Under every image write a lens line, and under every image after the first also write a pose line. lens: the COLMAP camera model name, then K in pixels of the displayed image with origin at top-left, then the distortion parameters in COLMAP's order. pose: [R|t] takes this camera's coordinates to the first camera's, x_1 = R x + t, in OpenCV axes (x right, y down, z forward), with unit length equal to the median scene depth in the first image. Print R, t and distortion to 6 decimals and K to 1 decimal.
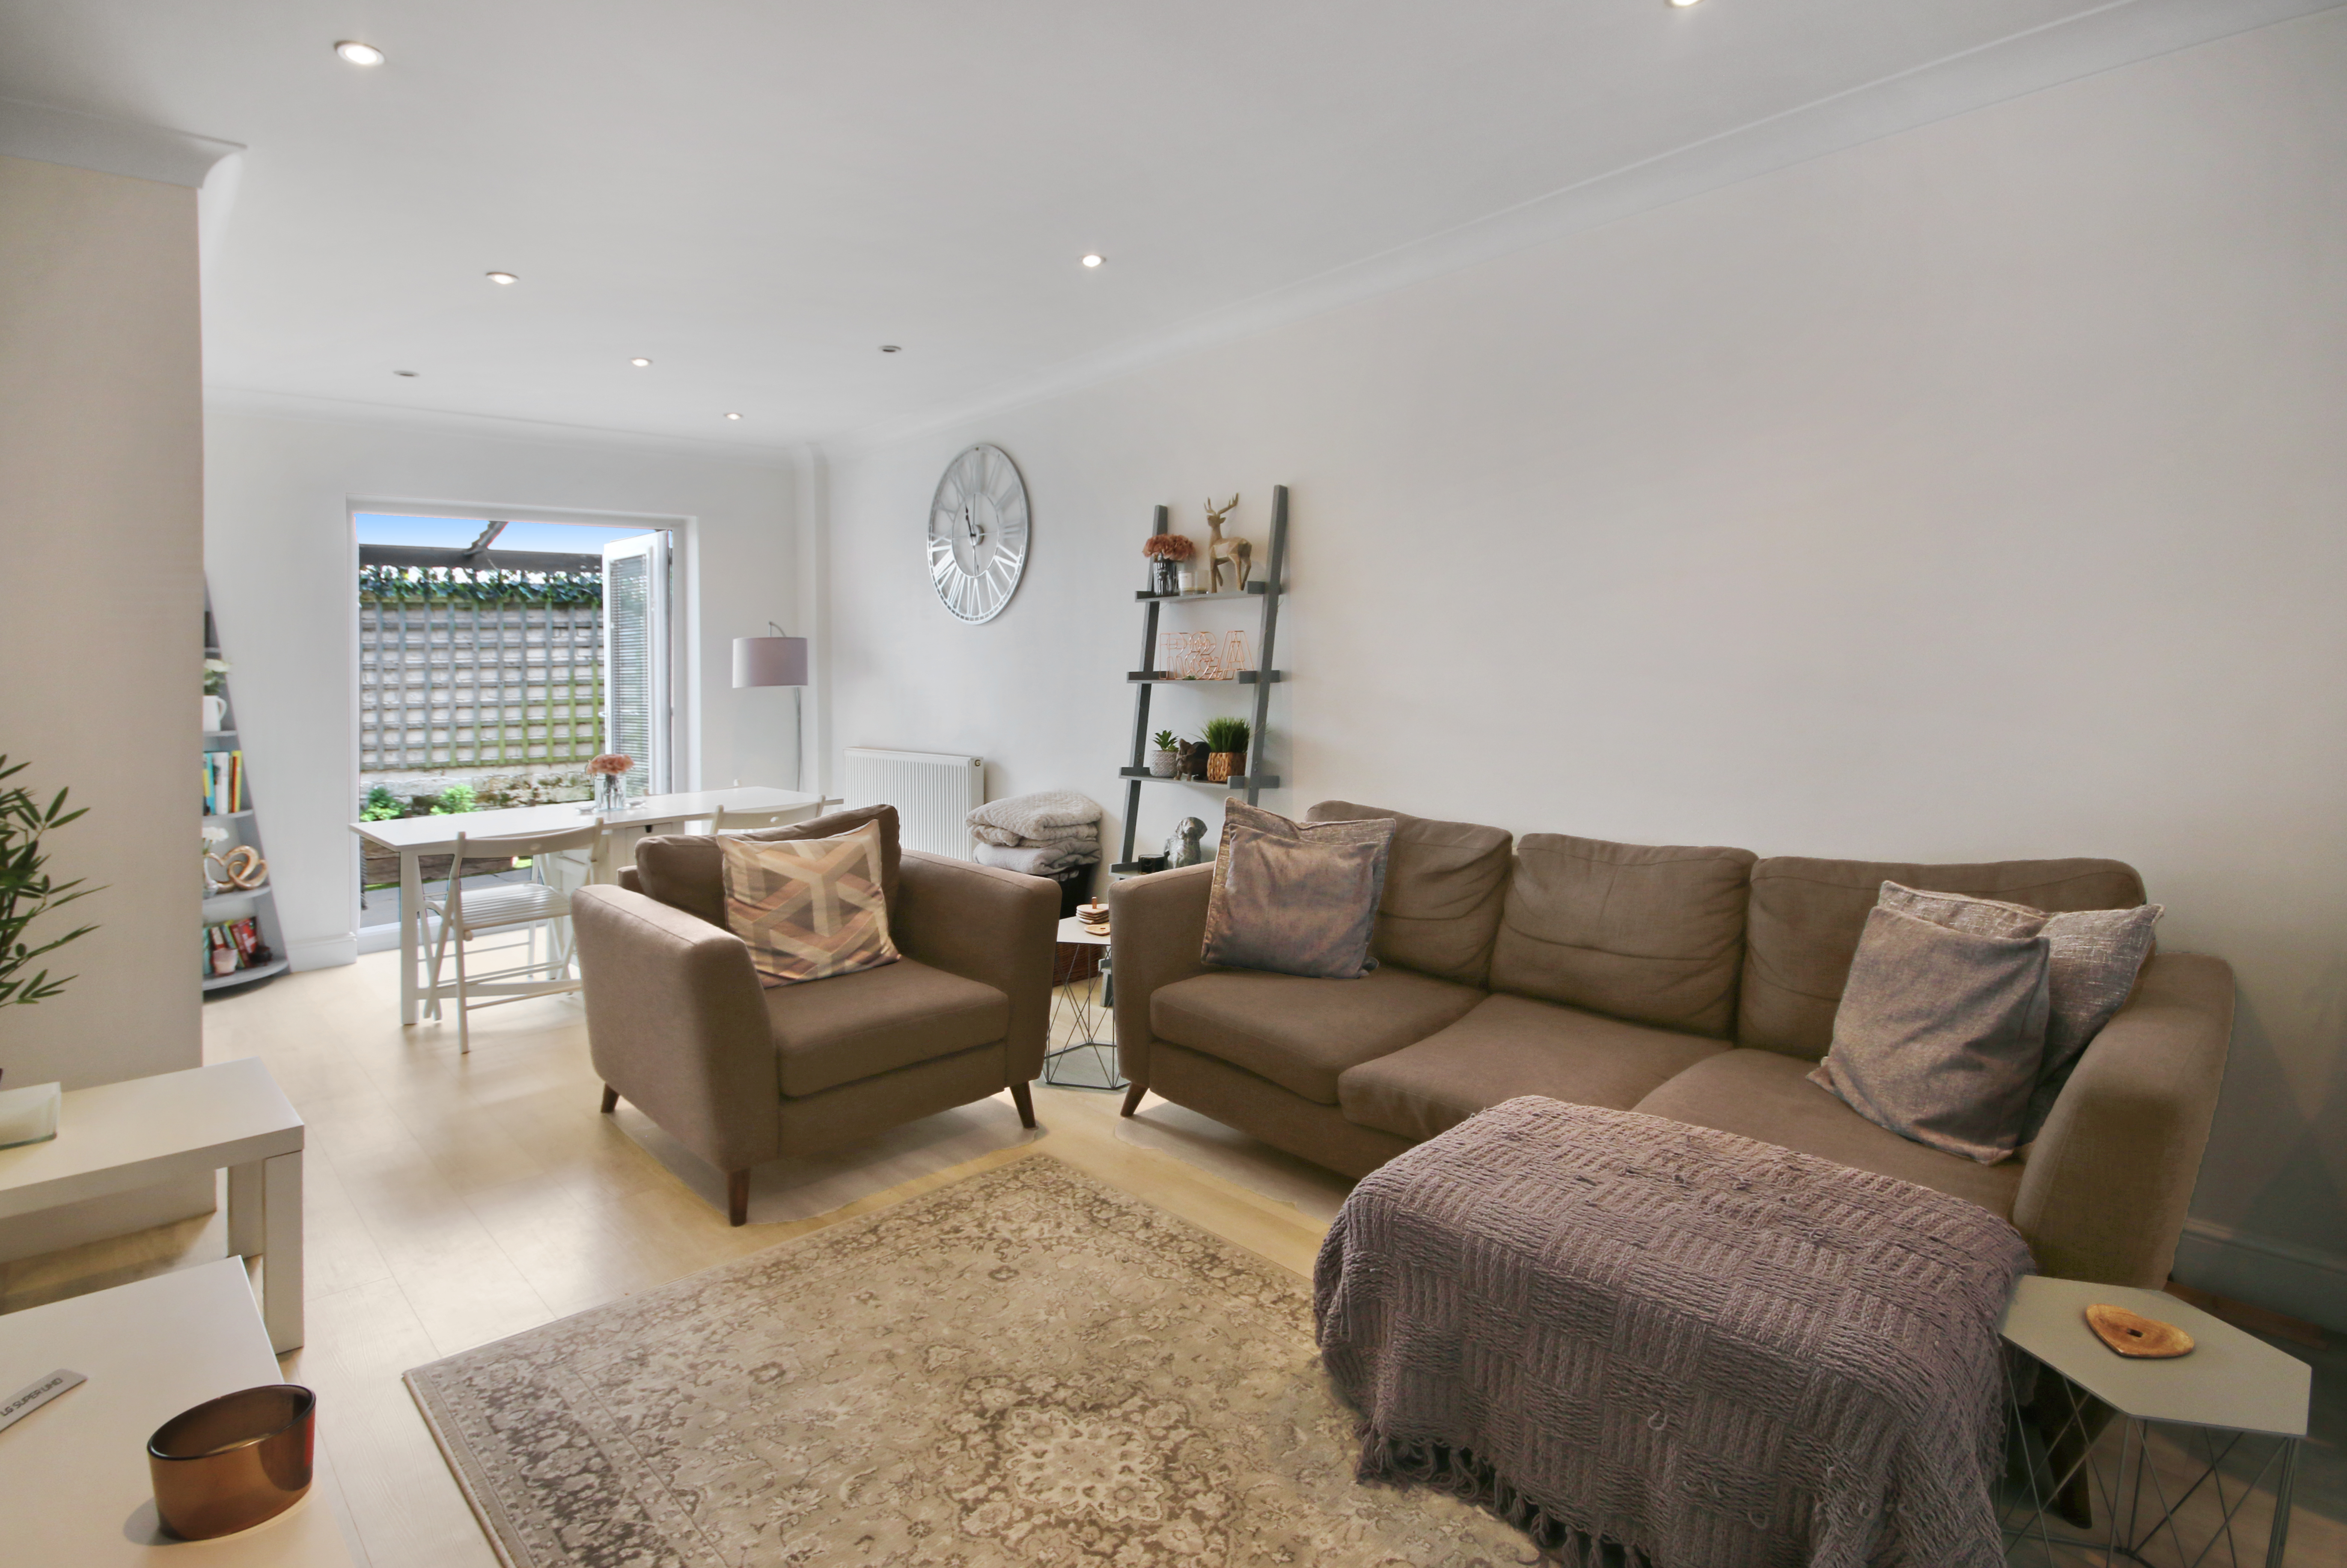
lens RADIAL K [[1202.6, 0, 1272.3], [0, 1202.6, 686.7], [0, 0, 1]] dist [0.002382, -0.000336]
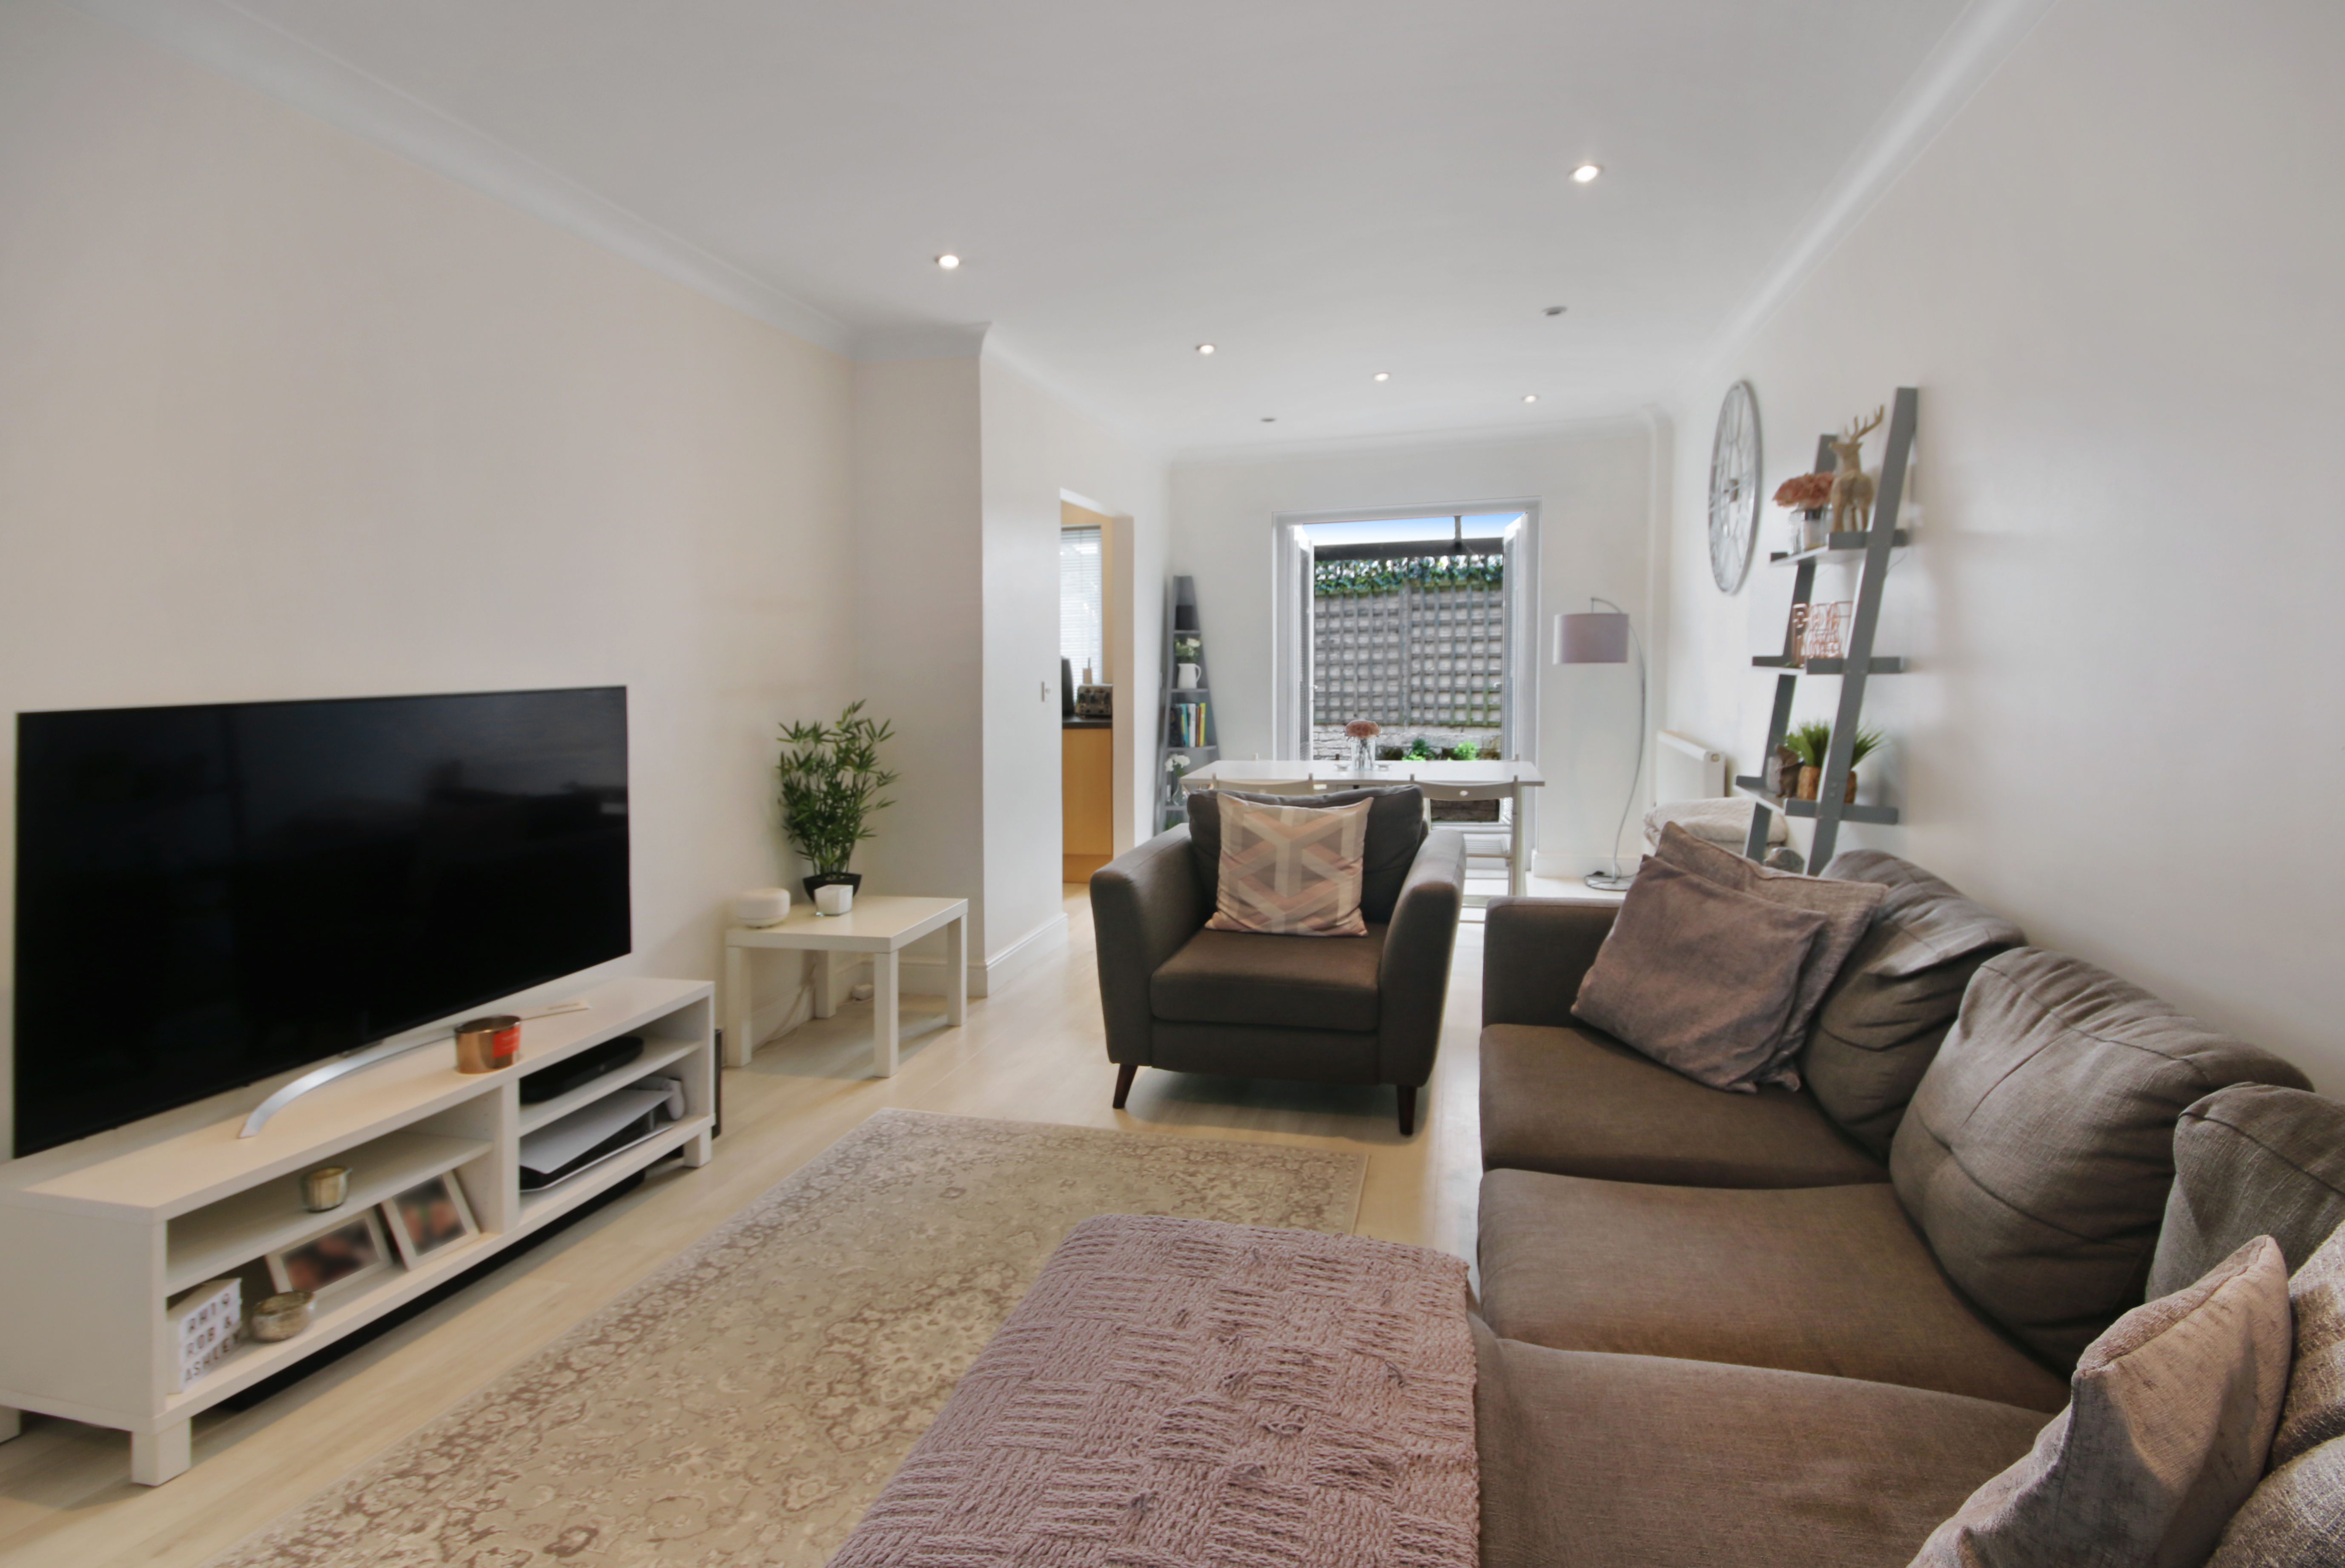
lens RADIAL K [[1269.1, 0, 1168.3], [0, 1269.1, 645.5], [0, 0, 1]] dist [-0.000718, 0.000472]
pose [[0.494415, 0.006522, -0.869201, 0.245902], [-0.010472, 0.999944, 0.001546, -0.009496], [0.869163, 0.008338, 0.494456, 0.139496]]
